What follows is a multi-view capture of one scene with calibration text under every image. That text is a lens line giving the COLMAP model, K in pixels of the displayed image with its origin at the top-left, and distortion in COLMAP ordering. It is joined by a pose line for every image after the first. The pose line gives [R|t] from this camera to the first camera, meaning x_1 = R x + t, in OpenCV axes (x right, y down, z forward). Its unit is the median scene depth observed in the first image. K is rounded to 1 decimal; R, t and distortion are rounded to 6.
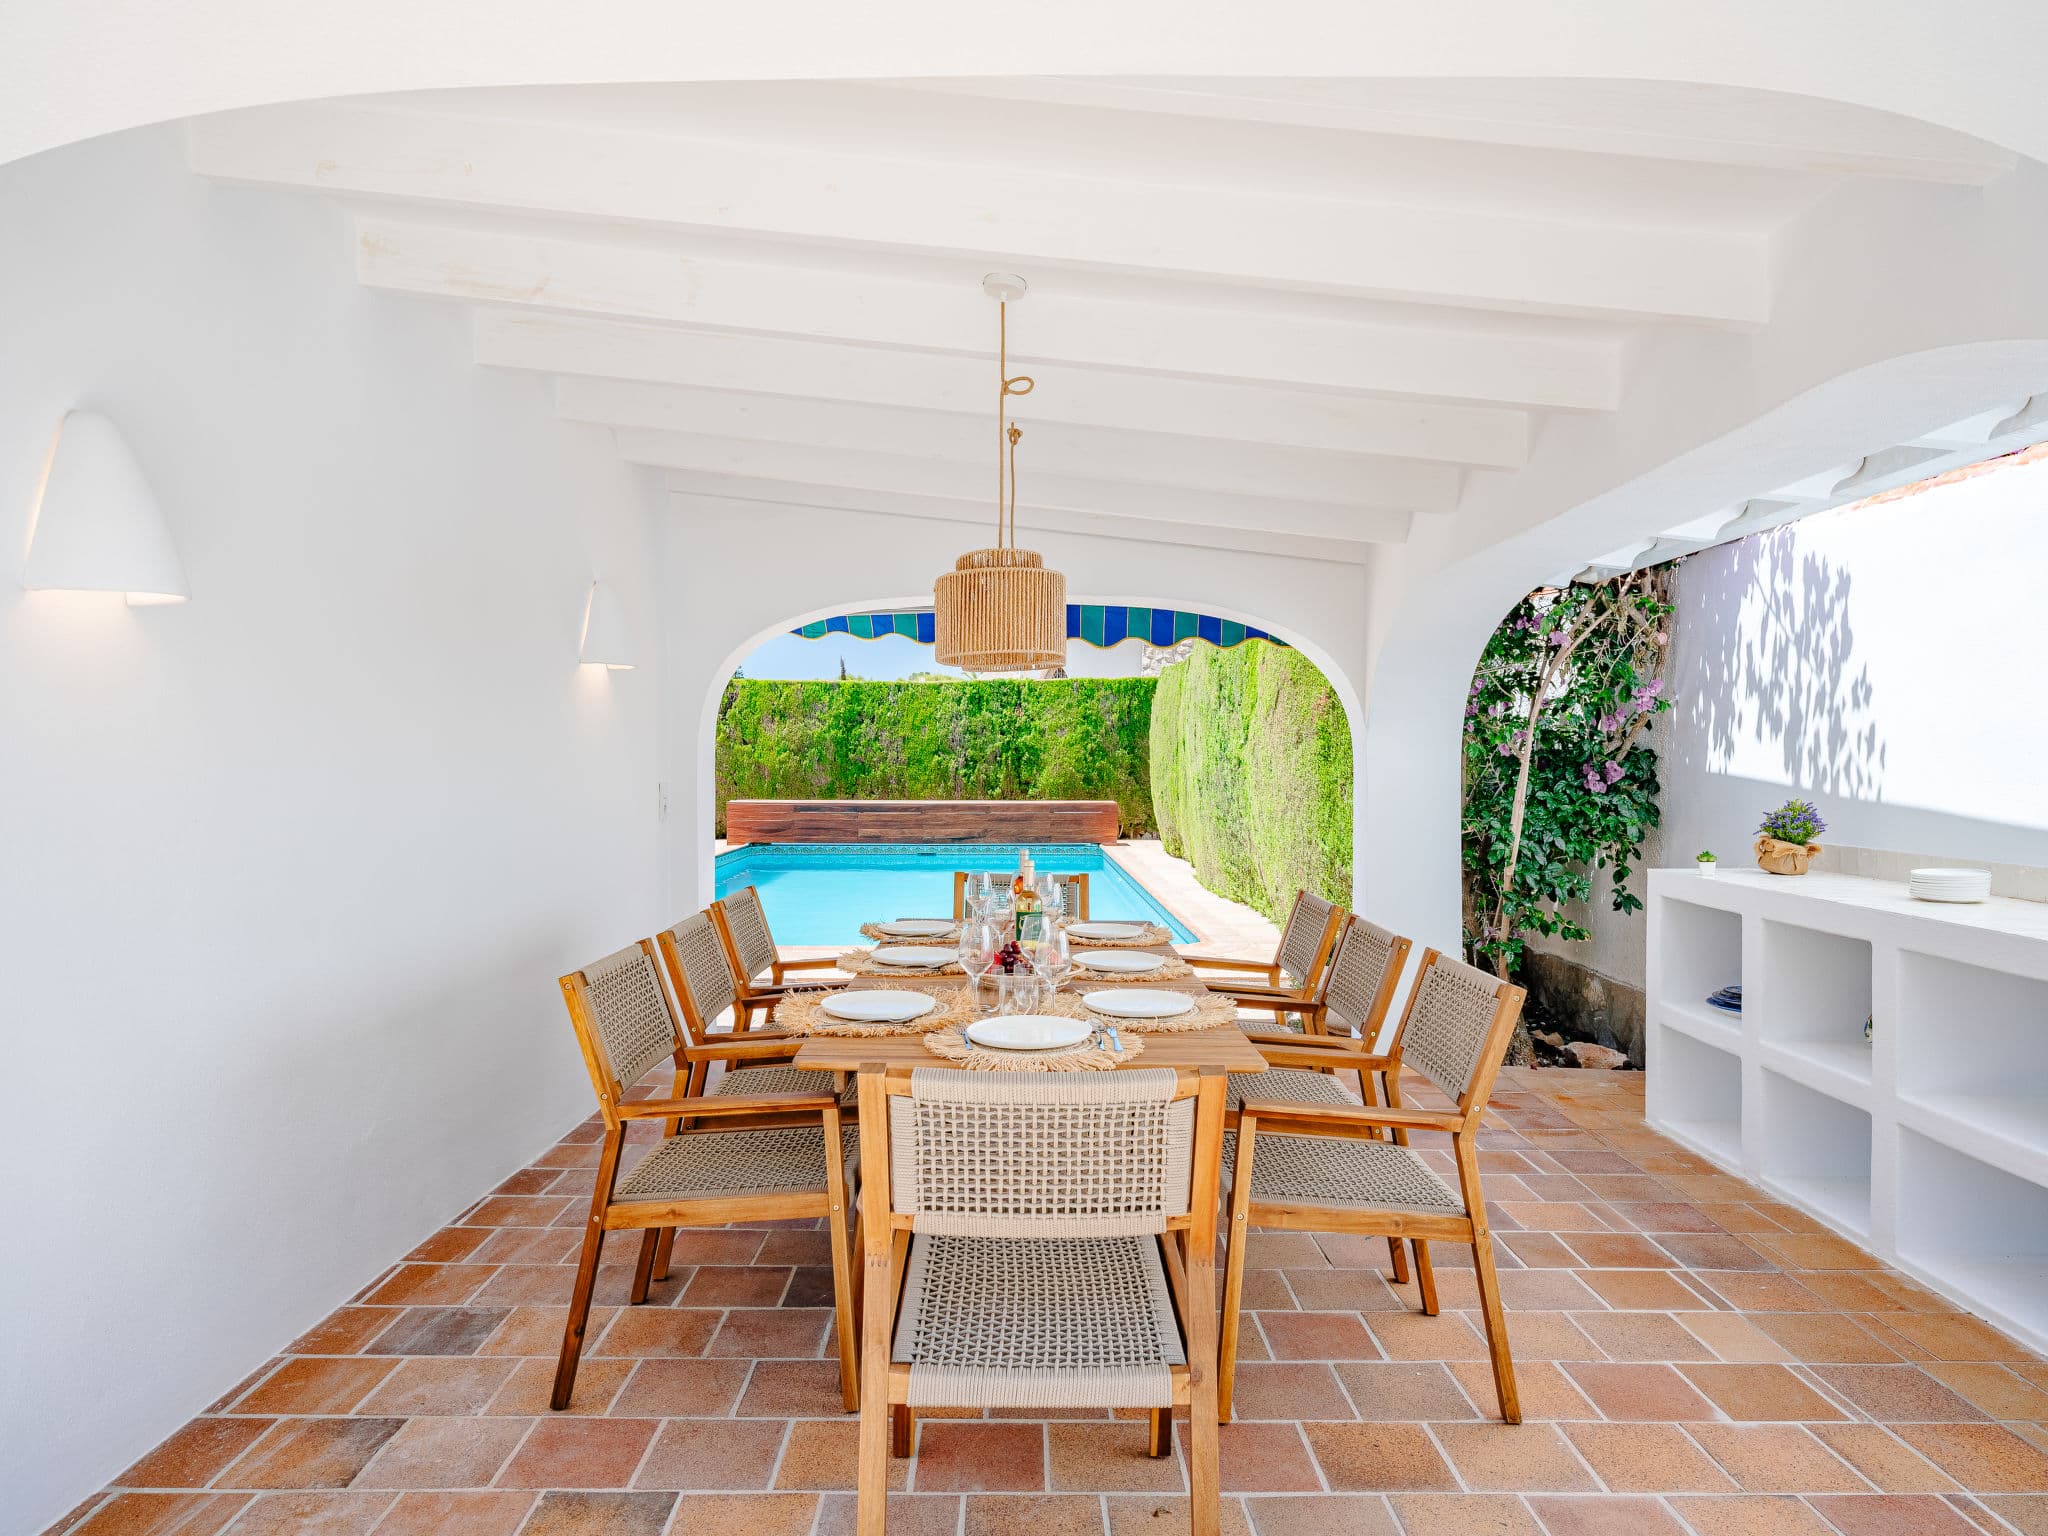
lens RADIAL K [[1271.6, 0, 1024.0], [0, 1271.6, 768.0], [0, 0, 1]] dist [0.000346, 0.000852]
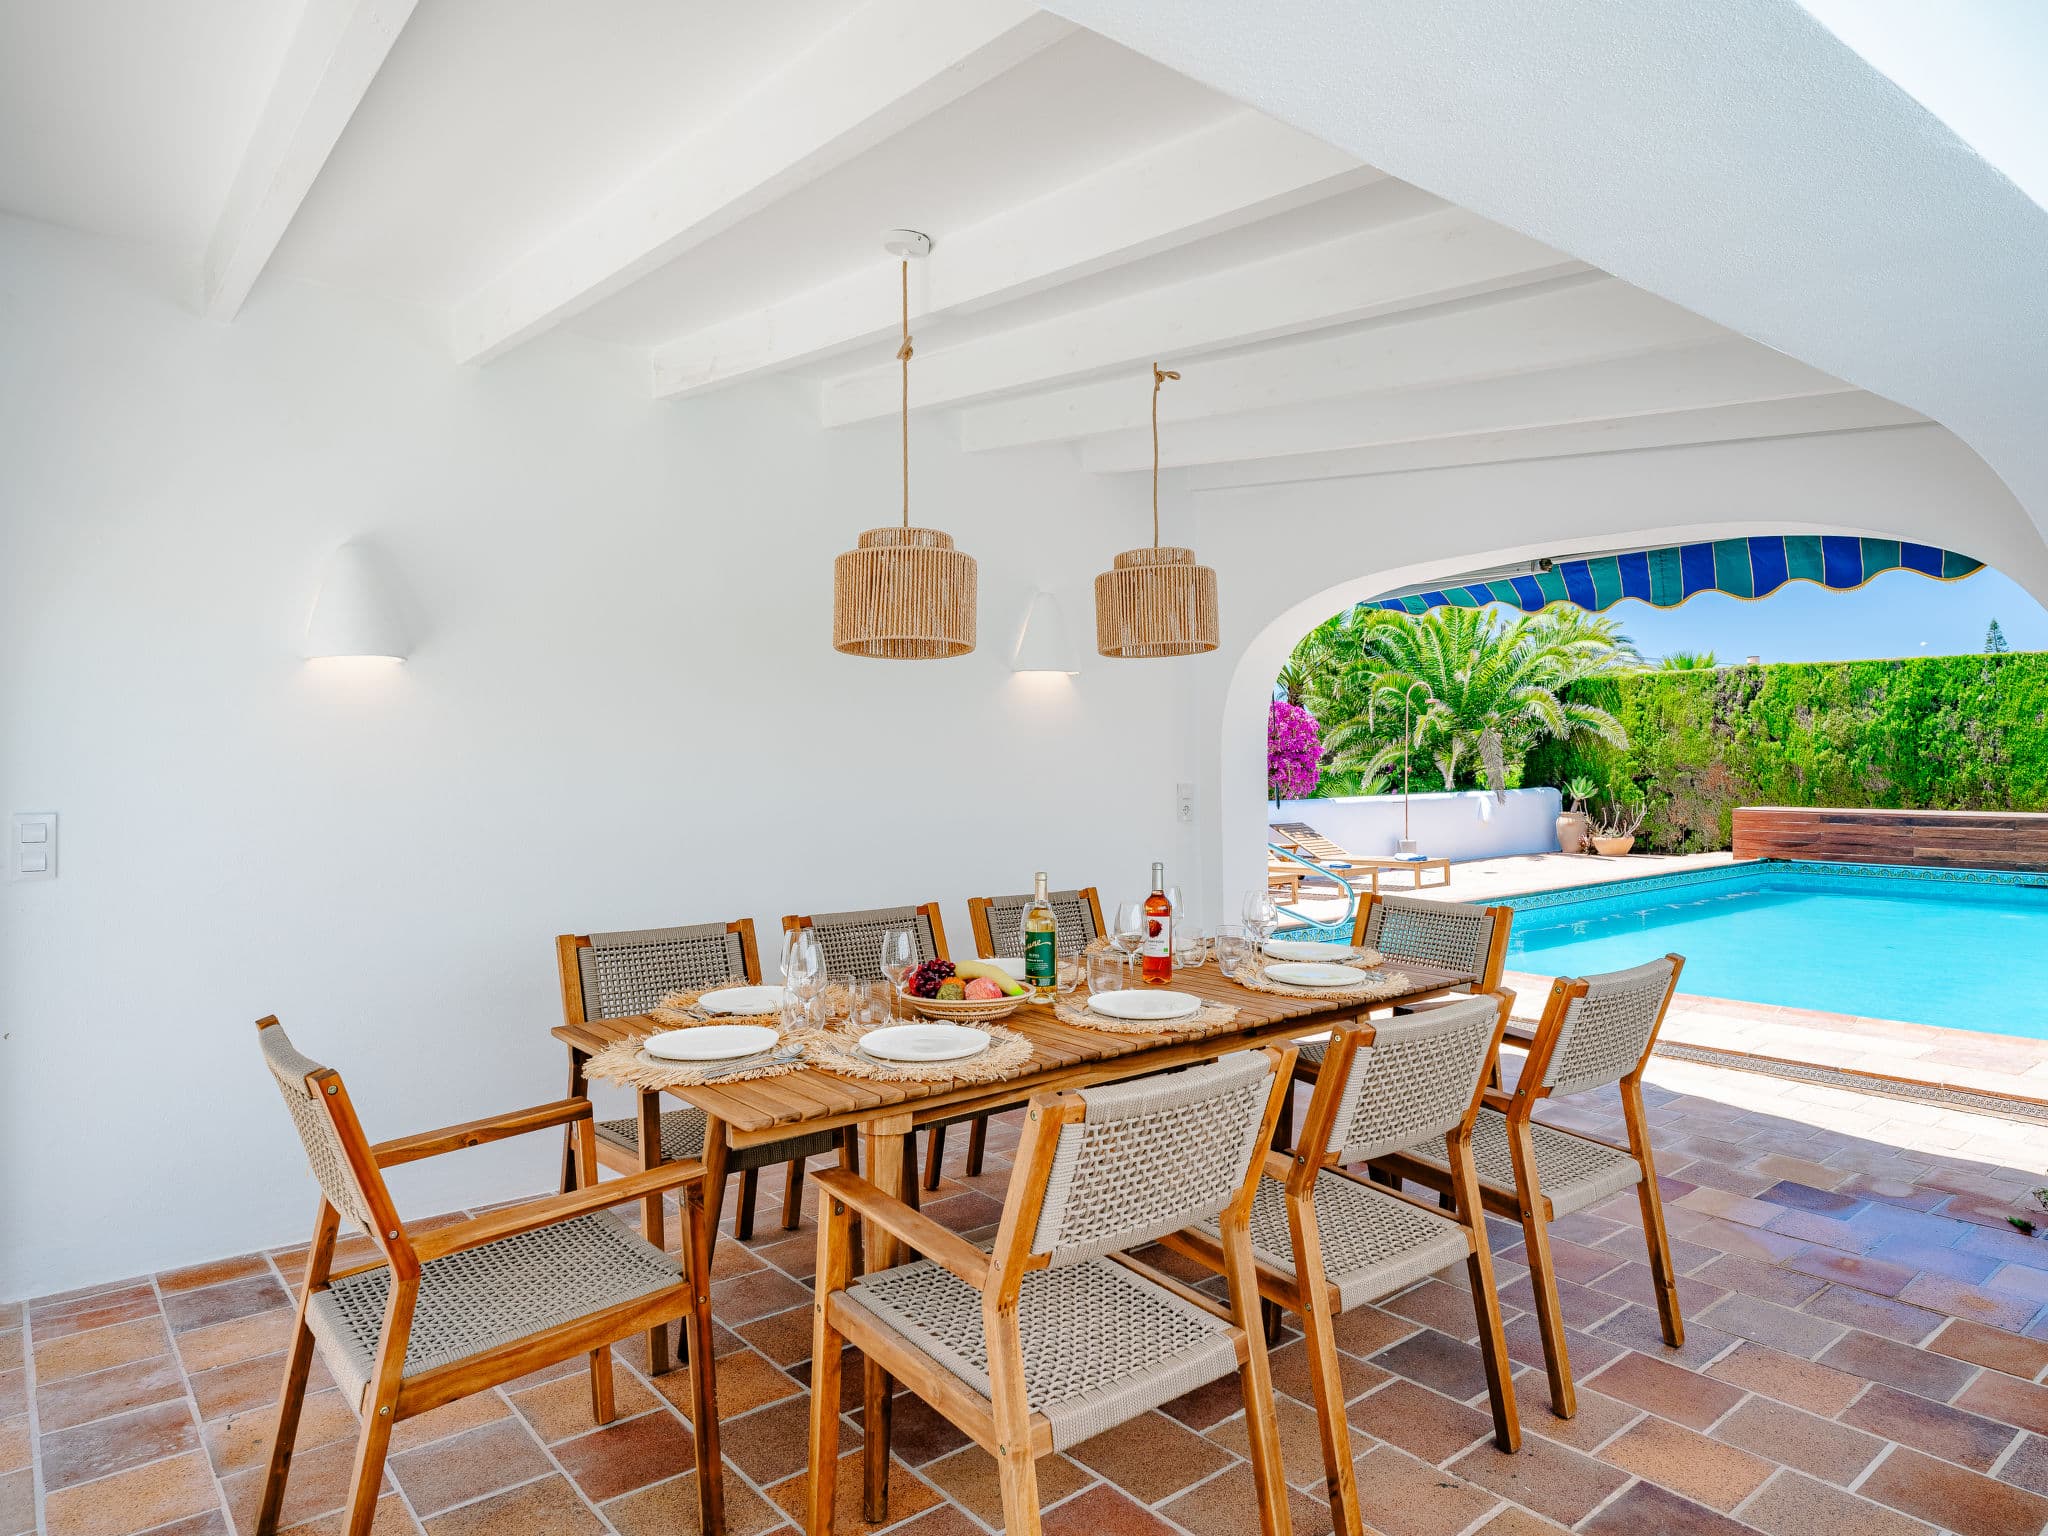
lens RADIAL K [[1271.6, 0, 1024.0], [0, 1271.6, 768.0], [0, 0, 1]] dist [0.000346, 0.000852]
pose [[0.627096, -0.004445, -0.778929, 0.125934], [0.003627, 0.999990, -0.002787, -0.000273], [0.778933, -0.001078, 0.627106, 0.084775]]
